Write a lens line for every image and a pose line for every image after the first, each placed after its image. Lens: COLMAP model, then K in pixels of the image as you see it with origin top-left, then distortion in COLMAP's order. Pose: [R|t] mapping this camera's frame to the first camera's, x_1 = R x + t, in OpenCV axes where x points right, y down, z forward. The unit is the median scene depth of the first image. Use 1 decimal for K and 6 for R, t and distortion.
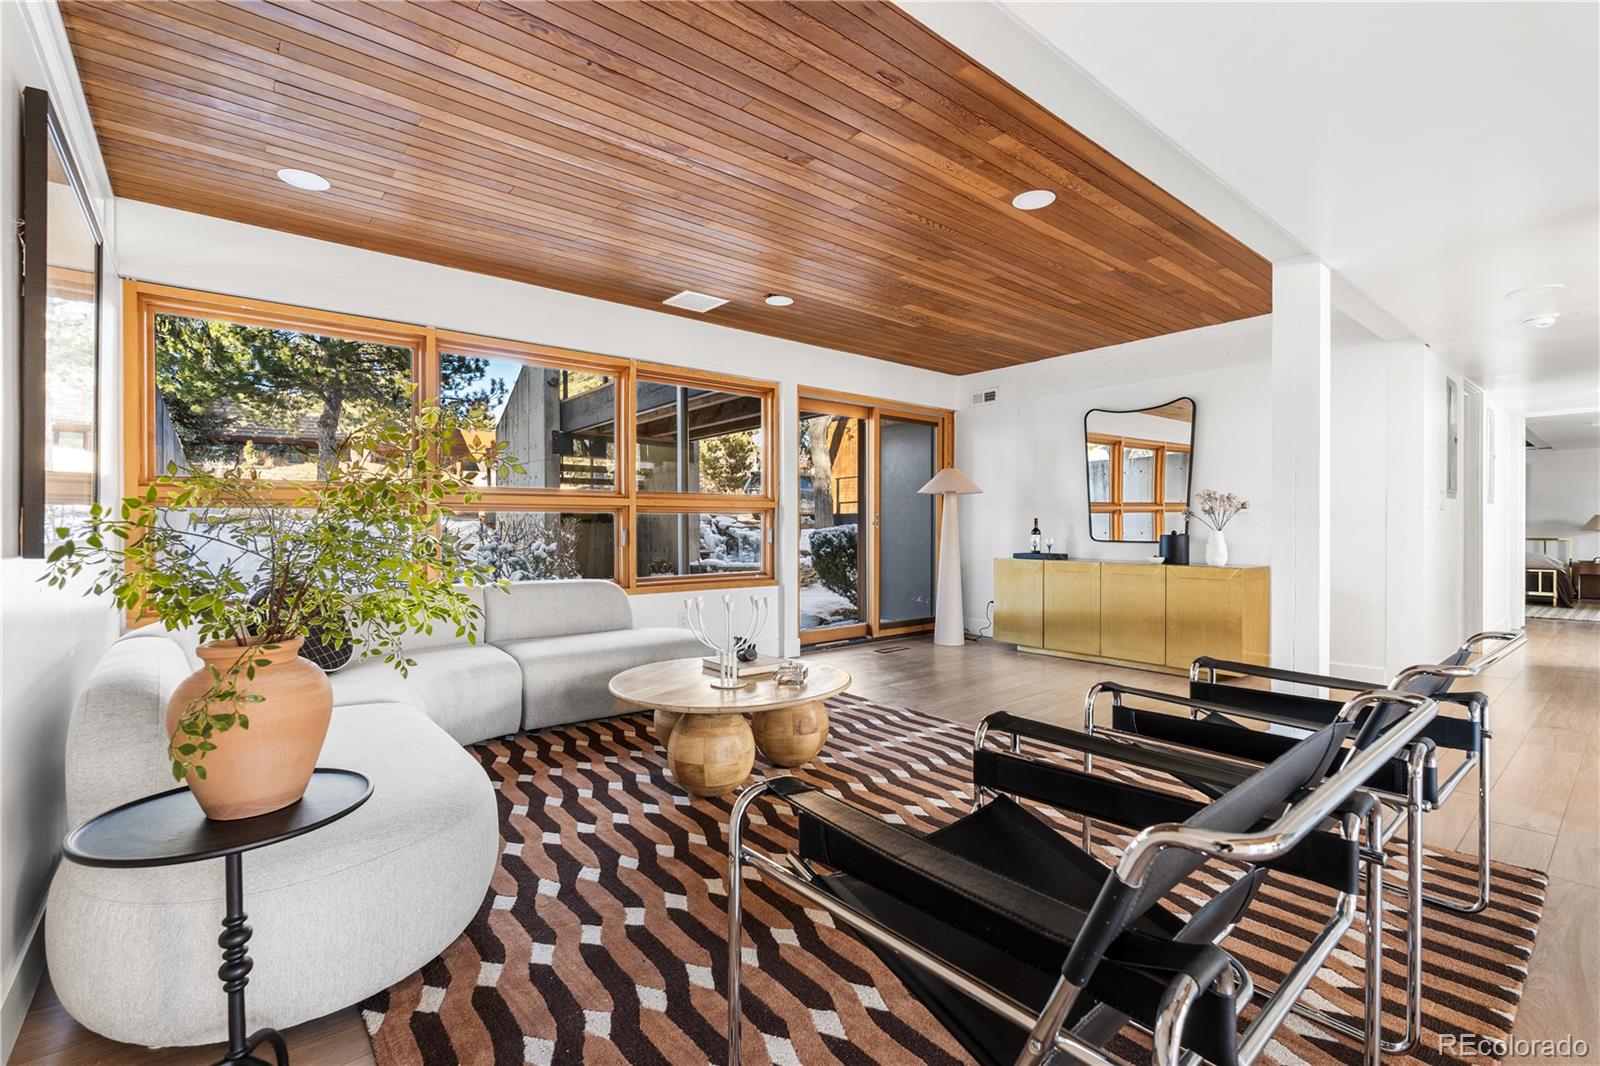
lens RADIAL K [[716.0, 0, 802.5], [0, 716.0, 532.0], [0, 0, 1]] dist [-0.007249, 0.000376]
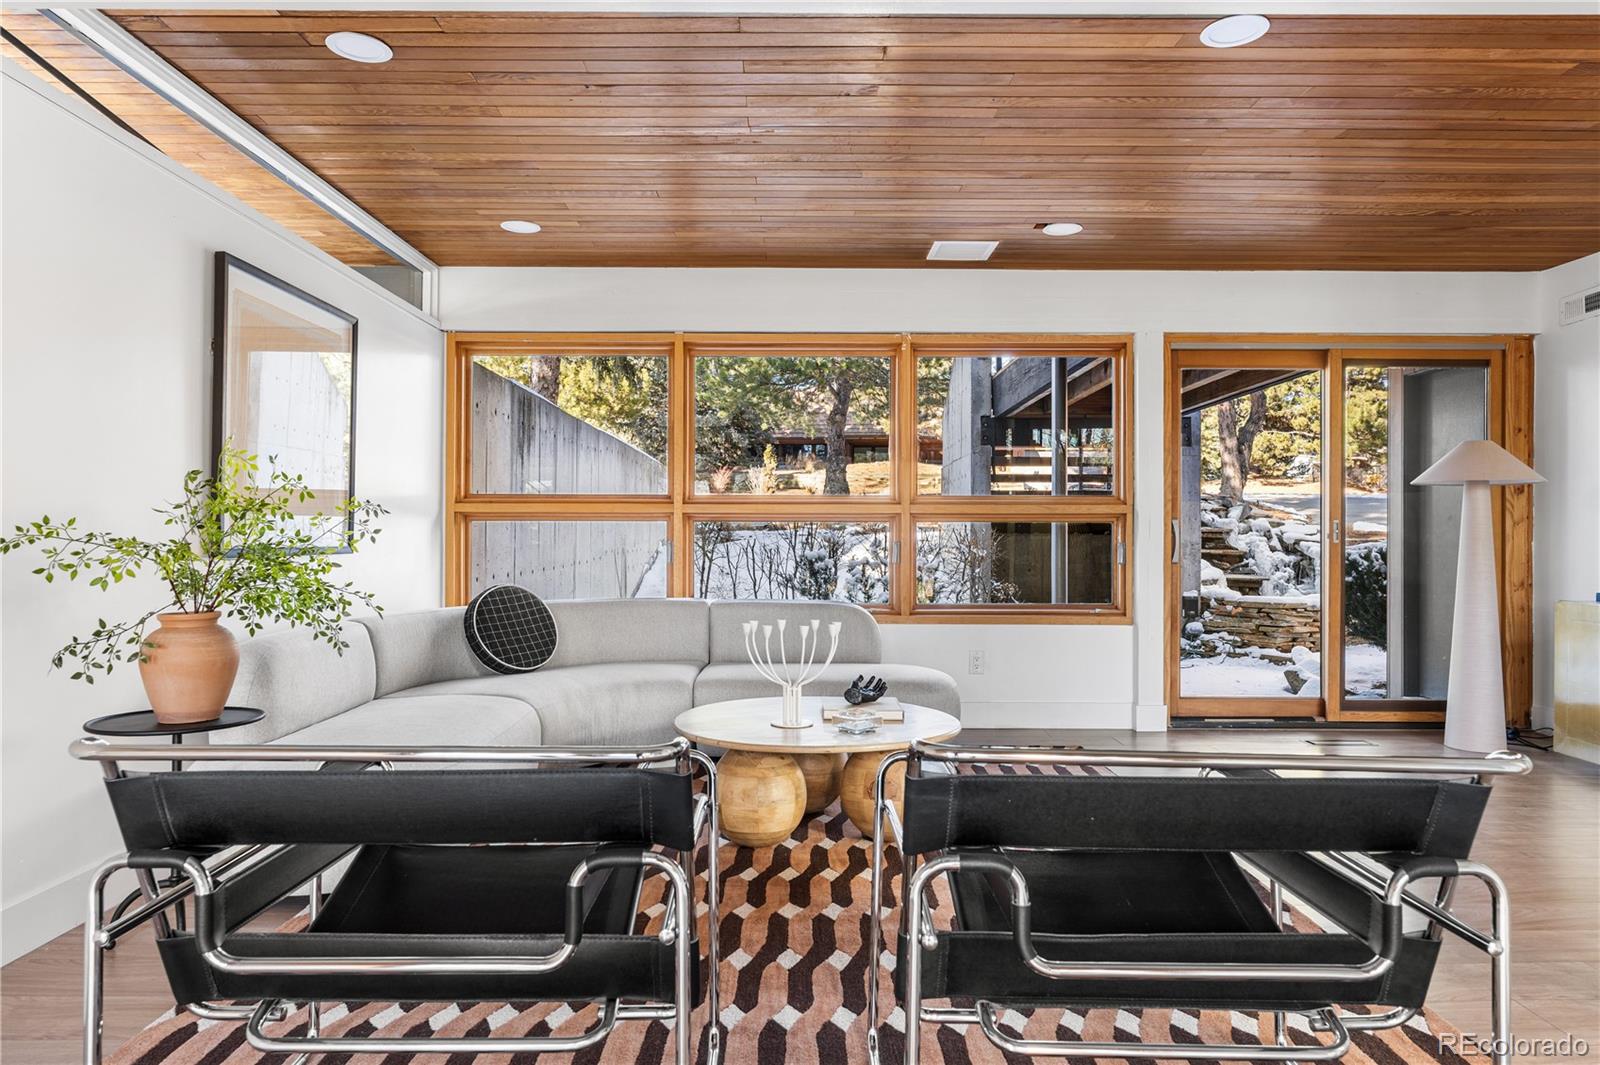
lens RADIAL K [[1024.3, 0, 799.0], [0, 1024.3, 531.0], [0, 0, 1]] dist [-0.001155, -0.000618]
pose [[0.765131, 0.000187, -0.643874, 0.356096], [-0.010008, 0.999883, -0.011604, -0.002178], [0.643796, 0.015322, 0.765043, 0.032785]]
